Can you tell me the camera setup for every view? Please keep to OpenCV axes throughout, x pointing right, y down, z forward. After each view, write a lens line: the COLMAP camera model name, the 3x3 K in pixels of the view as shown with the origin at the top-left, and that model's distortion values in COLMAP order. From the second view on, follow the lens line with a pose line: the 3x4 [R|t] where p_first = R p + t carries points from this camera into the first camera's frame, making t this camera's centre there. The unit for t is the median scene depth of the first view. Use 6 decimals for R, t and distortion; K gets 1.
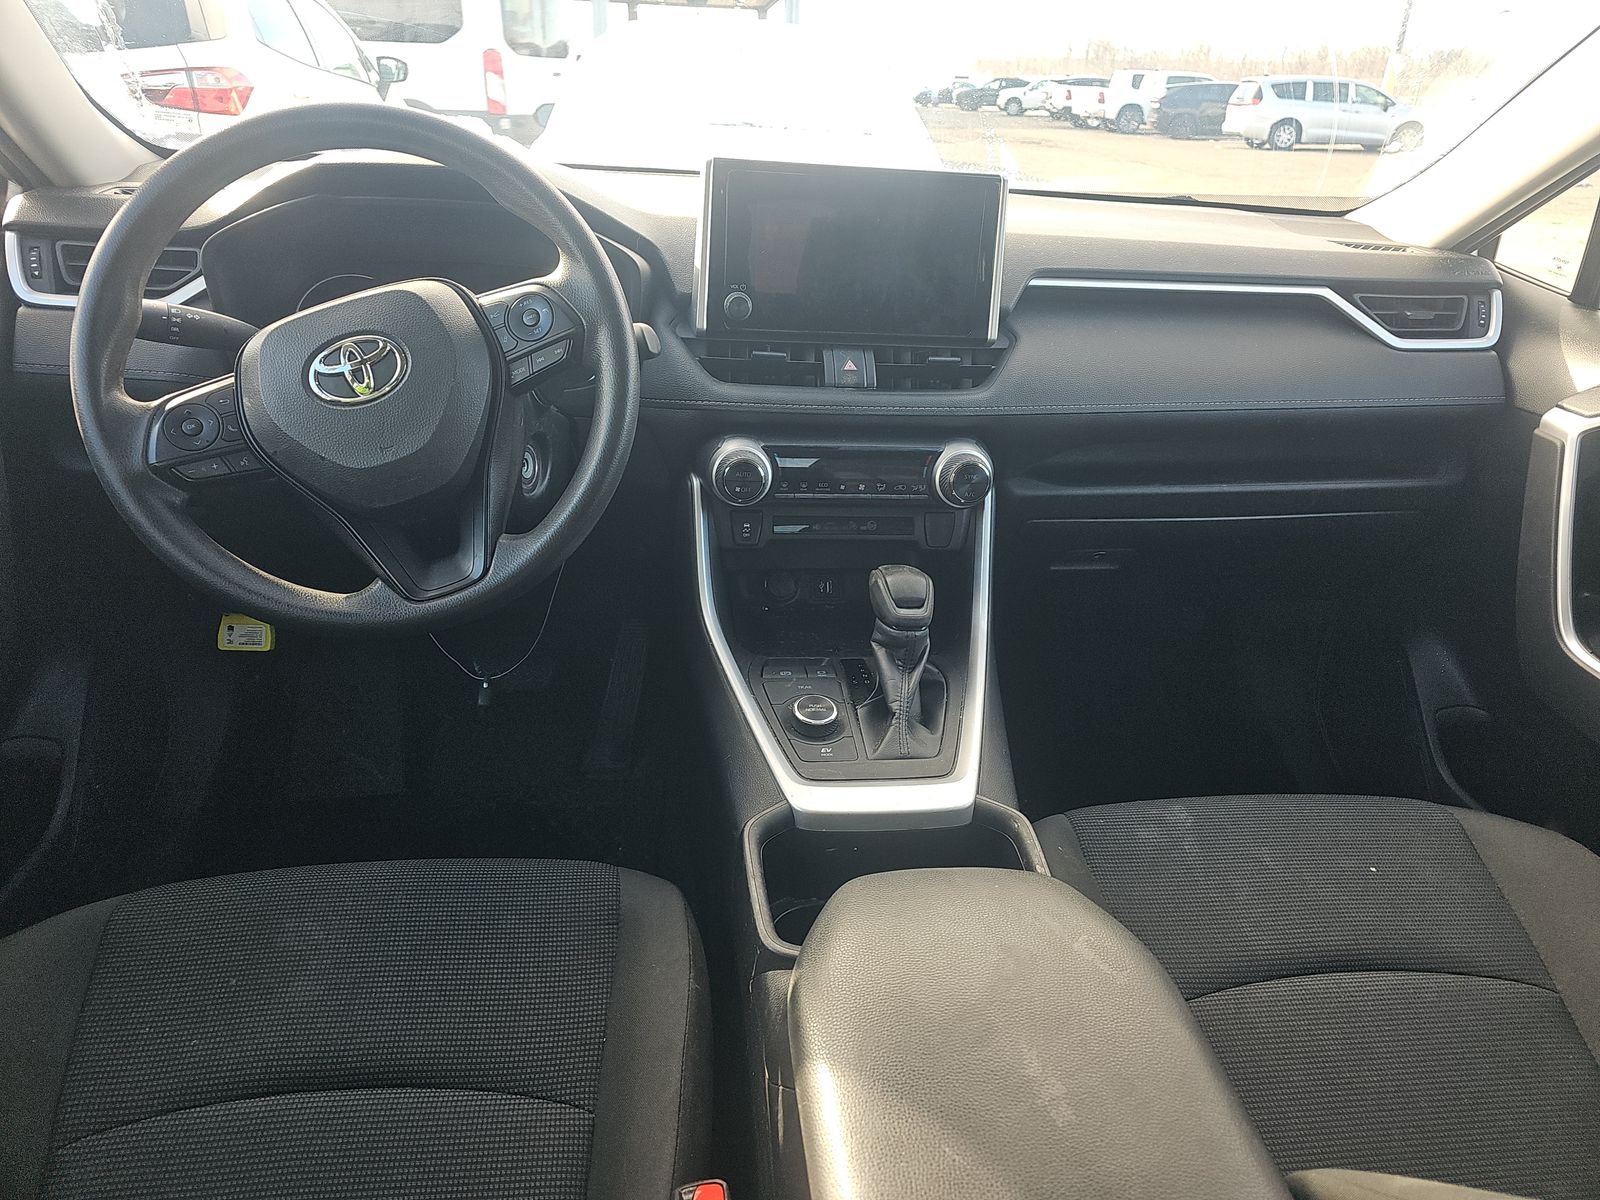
lens RADIAL K [[1050.8, 0, 795.6], [0, 1050.8, 584.4], [0, 0, 1]] dist [0.044378, -0.032316]
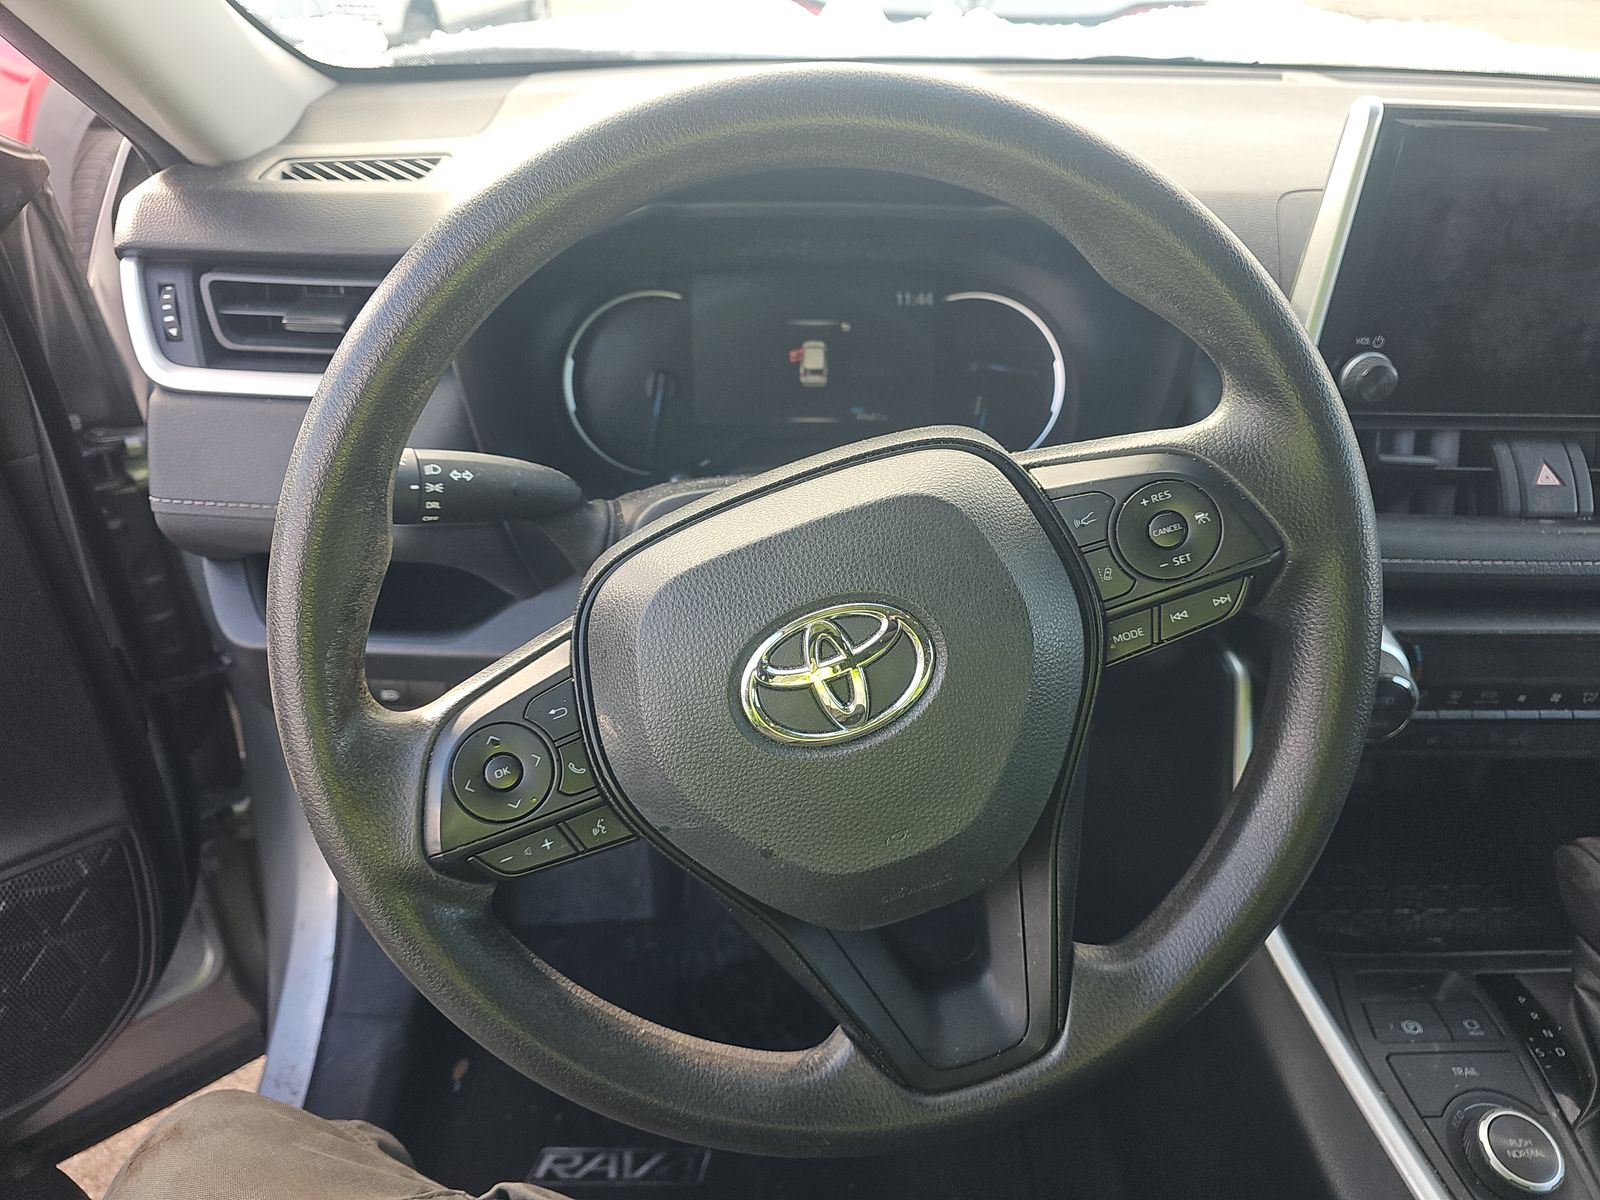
lens RADIAL K [[1050.8, 0, 809.9], [0, 1050.8, 605.1], [0, 0, 1]] dist [0.044378, -0.032316]
pose [[0.995594, 0.024314, -0.090561, -0.286540], [-0.009194, 0.986457, 0.163762, -0.231571], [0.093316, -0.162208, 0.982334, 0.404898]]
